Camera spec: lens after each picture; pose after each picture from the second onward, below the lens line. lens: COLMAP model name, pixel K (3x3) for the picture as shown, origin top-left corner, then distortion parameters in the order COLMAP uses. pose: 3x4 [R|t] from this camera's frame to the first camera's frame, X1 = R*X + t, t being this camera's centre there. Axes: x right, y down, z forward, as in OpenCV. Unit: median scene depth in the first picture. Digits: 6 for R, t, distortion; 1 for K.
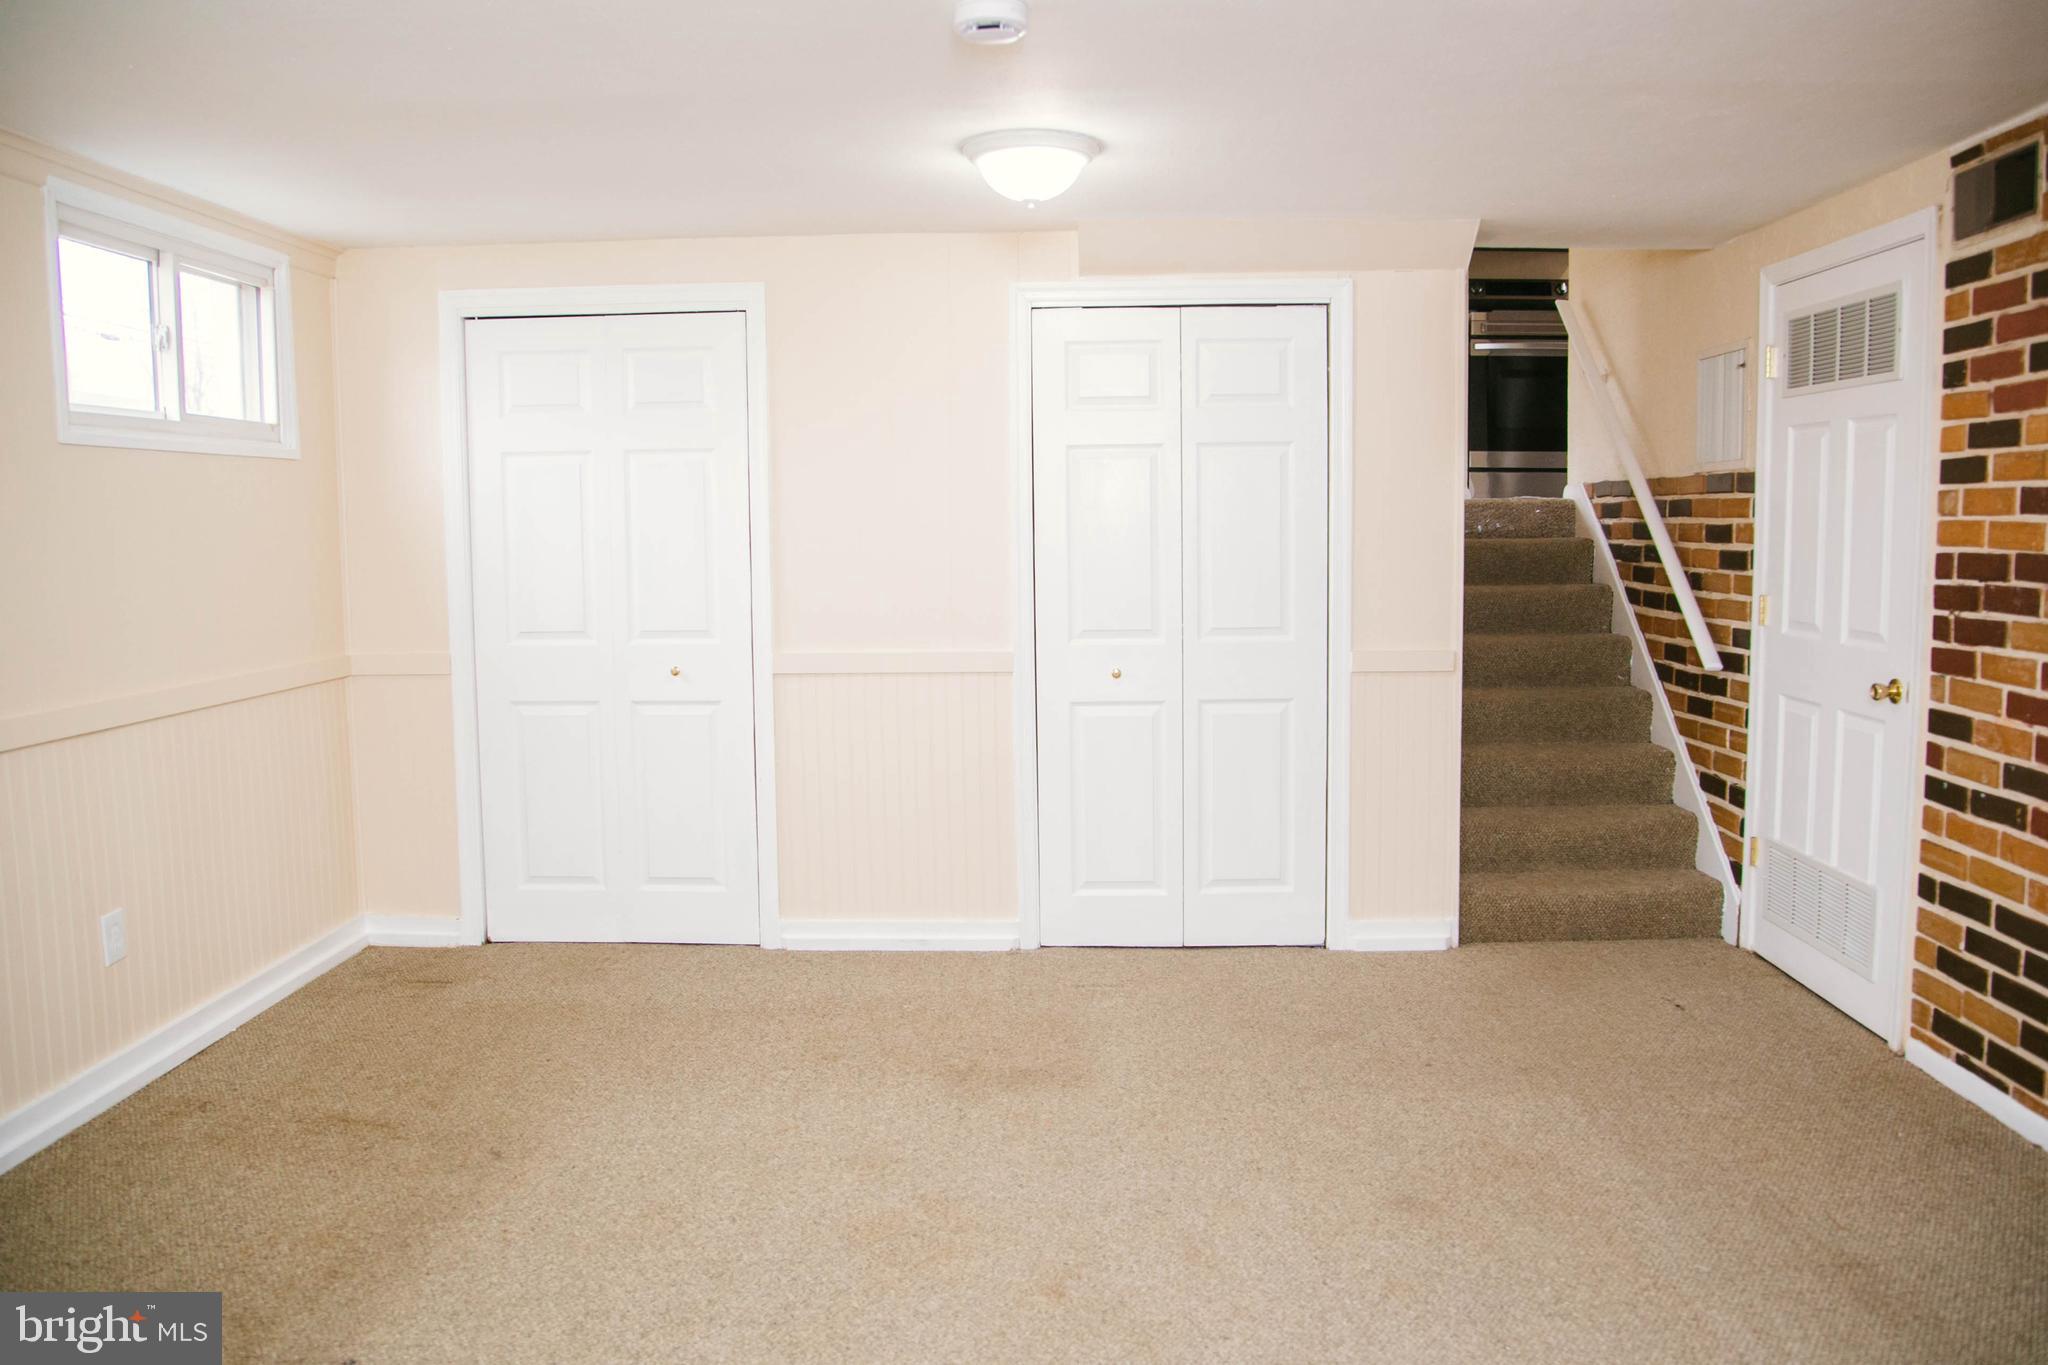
lens RADIAL K [[1497.6, 0, 1027.9], [0, 1497.6, 659.2], [0, 0, 1]] dist [-0.119560, 0.068877]
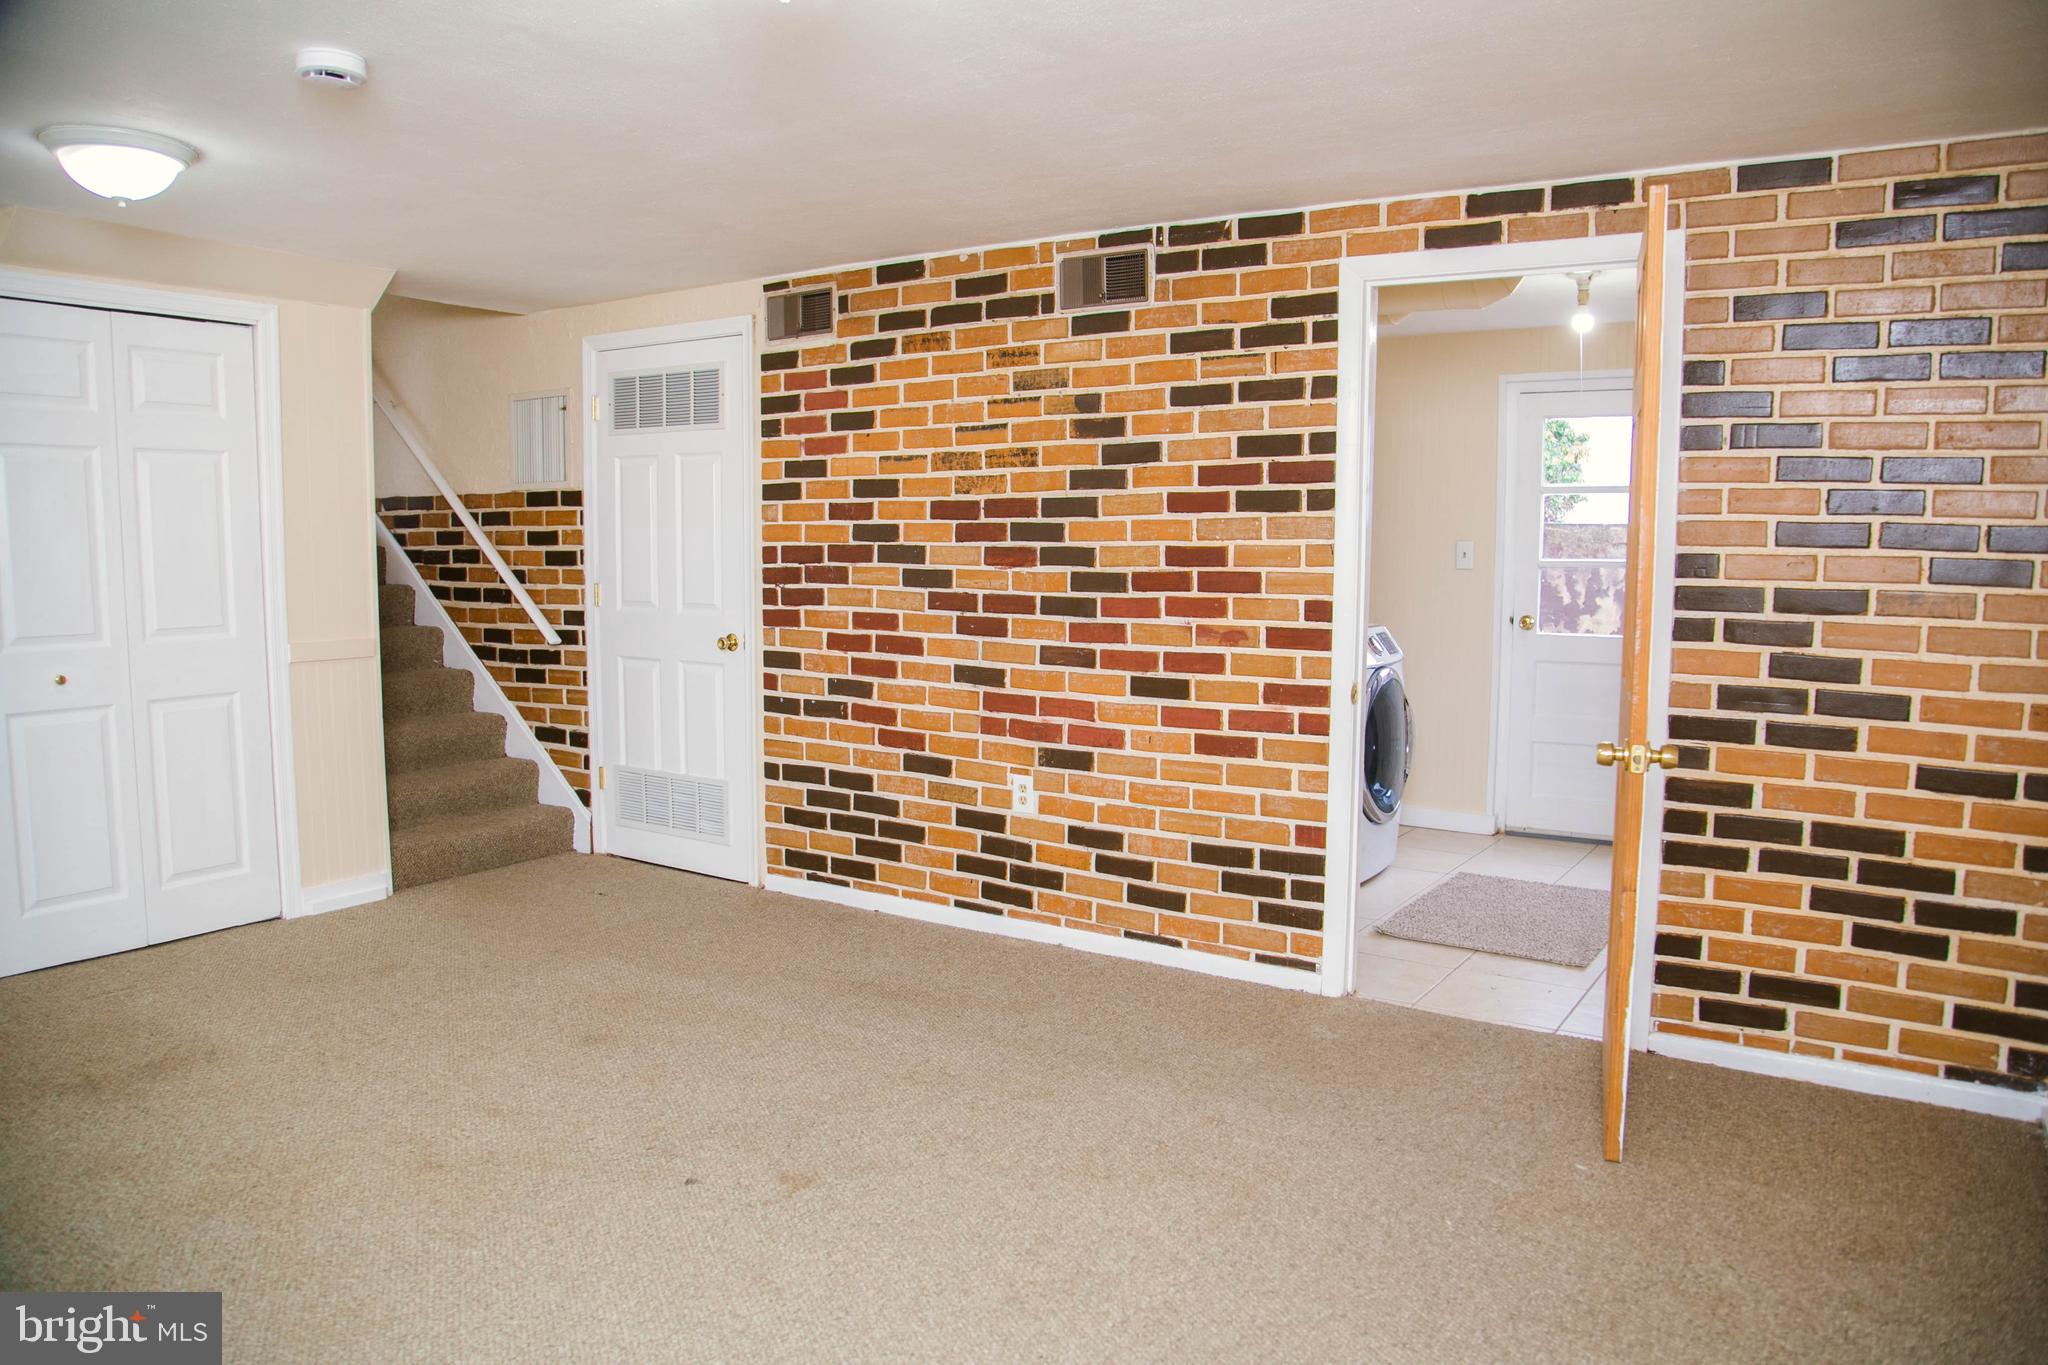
lens RADIAL K [[1412.3, 0, 1027.9], [0, 1412.3, 666.0], [0, 0, 1]] dist [-0.121955, 0.070201]
pose [[0.525000, -0.065388, 0.848587, -0.365086], [0.071394, 0.996914, 0.032648, 0.017151], [-0.848103, 0.043444, 0.528048, 0.001228]]
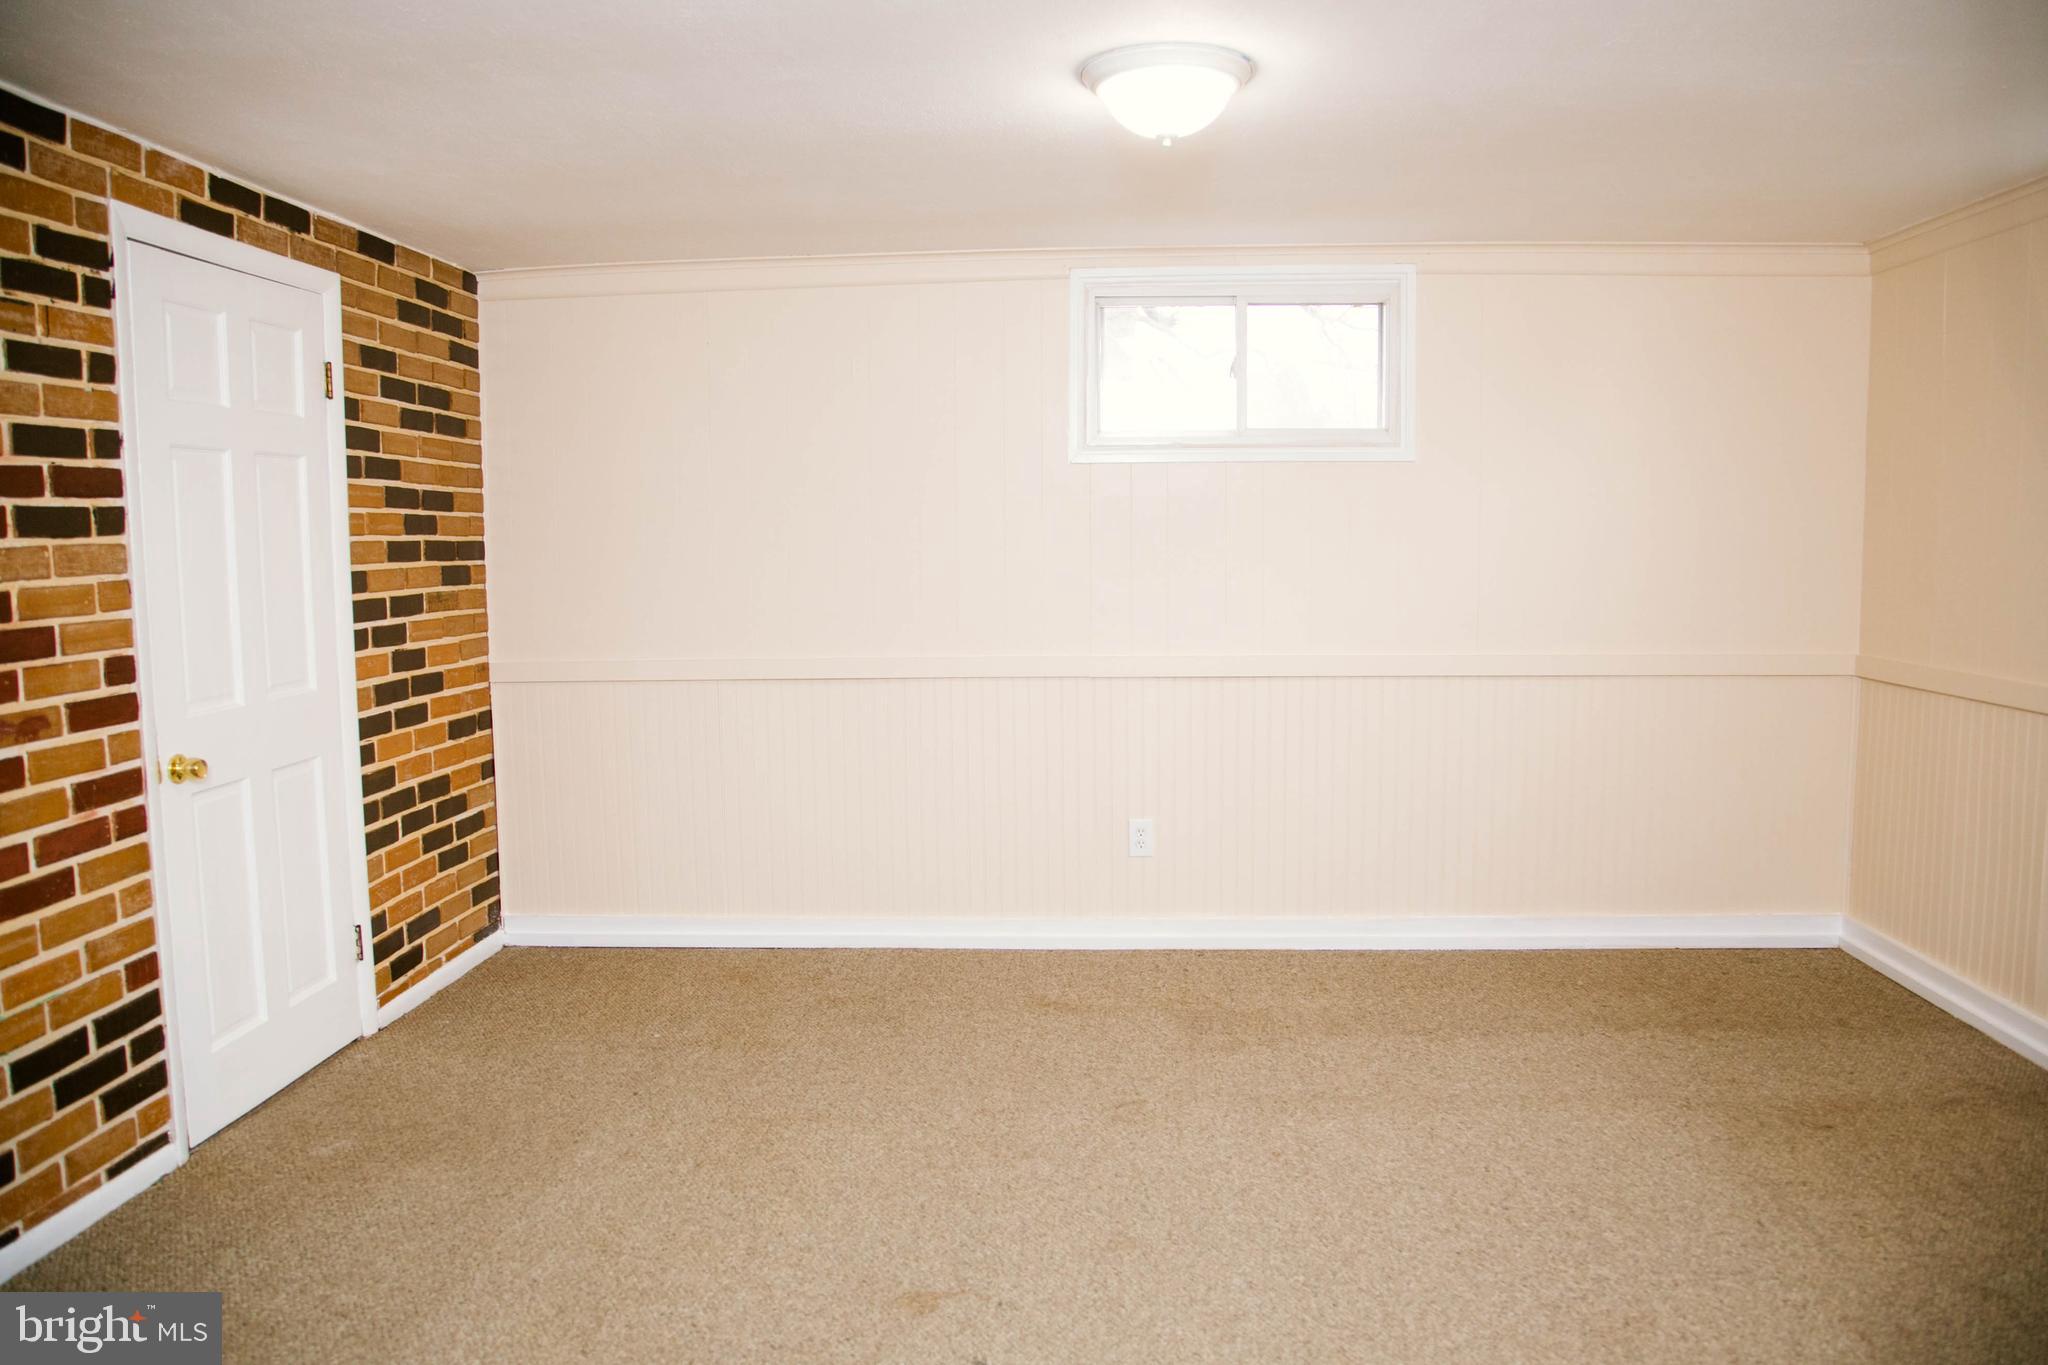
lens RADIAL K [[1459.7, 0, 1037.8], [0, 1459.7, 673.0], [0, 0, 1]] dist [-0.115131, 0.069695]
pose [[-0.999183, 0.018011, 0.036169, 0.025841], [0.024640, 0.981052, 0.192169, -0.088818], [-0.032023, 0.192904, -0.980695, 0.931991]]
